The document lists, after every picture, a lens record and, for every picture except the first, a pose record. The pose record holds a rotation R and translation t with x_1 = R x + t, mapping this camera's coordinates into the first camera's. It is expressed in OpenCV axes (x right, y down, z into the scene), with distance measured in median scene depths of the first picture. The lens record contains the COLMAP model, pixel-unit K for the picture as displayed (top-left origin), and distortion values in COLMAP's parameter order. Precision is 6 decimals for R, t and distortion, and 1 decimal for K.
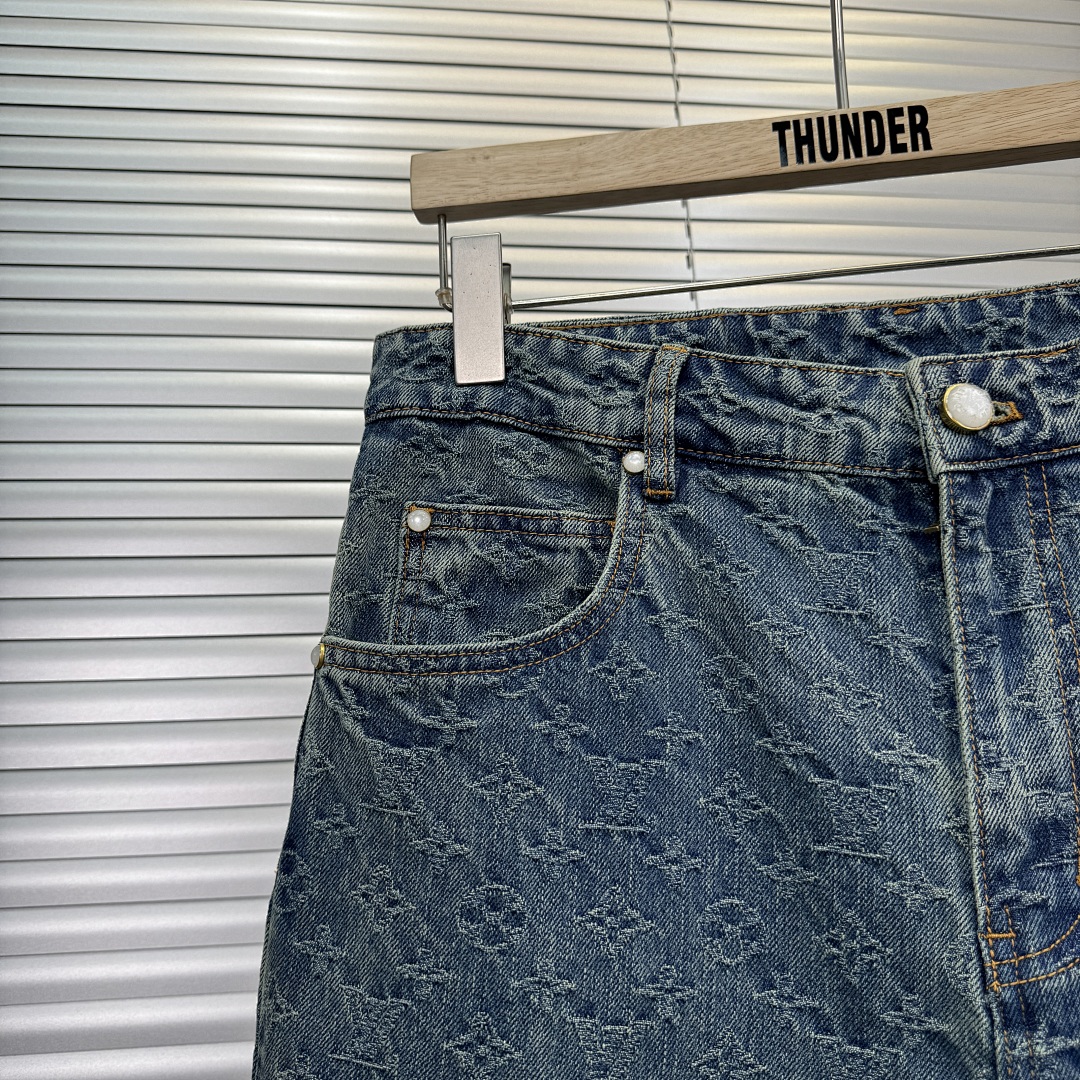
lens RADIAL K [[1057.8, 0, 545.0], [0, 1057.8, 536.6], [0, 0, 1]] dist [0.186303, -0.386157]
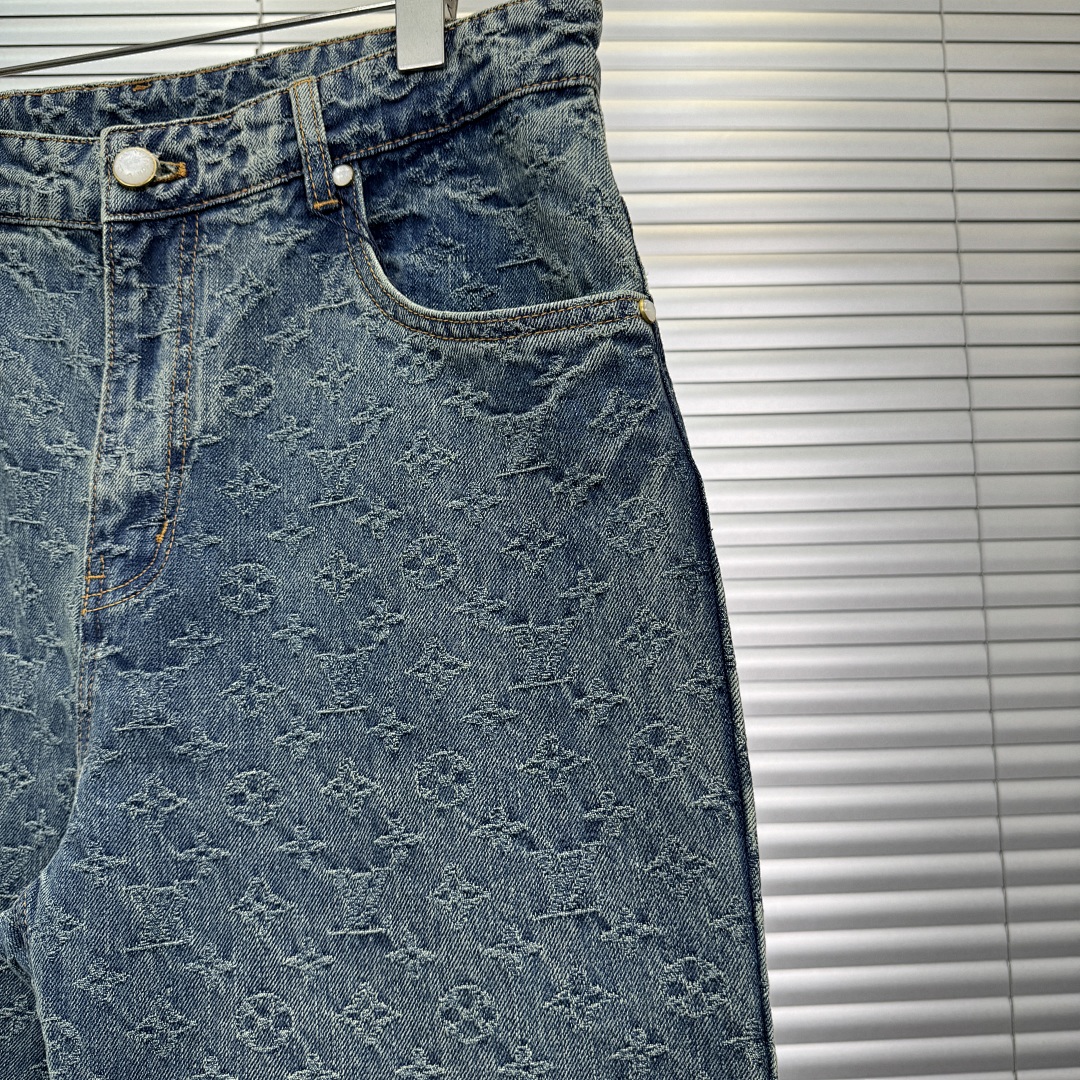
lens RADIAL K [[1070.1, 0, 538.1], [0, 1070.1, 526.9], [0, 0, 1]] dist [0.063590, -0.153524]
pose [[0.994400, 0.004870, -0.105565, 0.941286], [0.011383, 0.988190, 0.152809, 0.096643], [0.105063, -0.153155, 0.982601, -0.197642]]
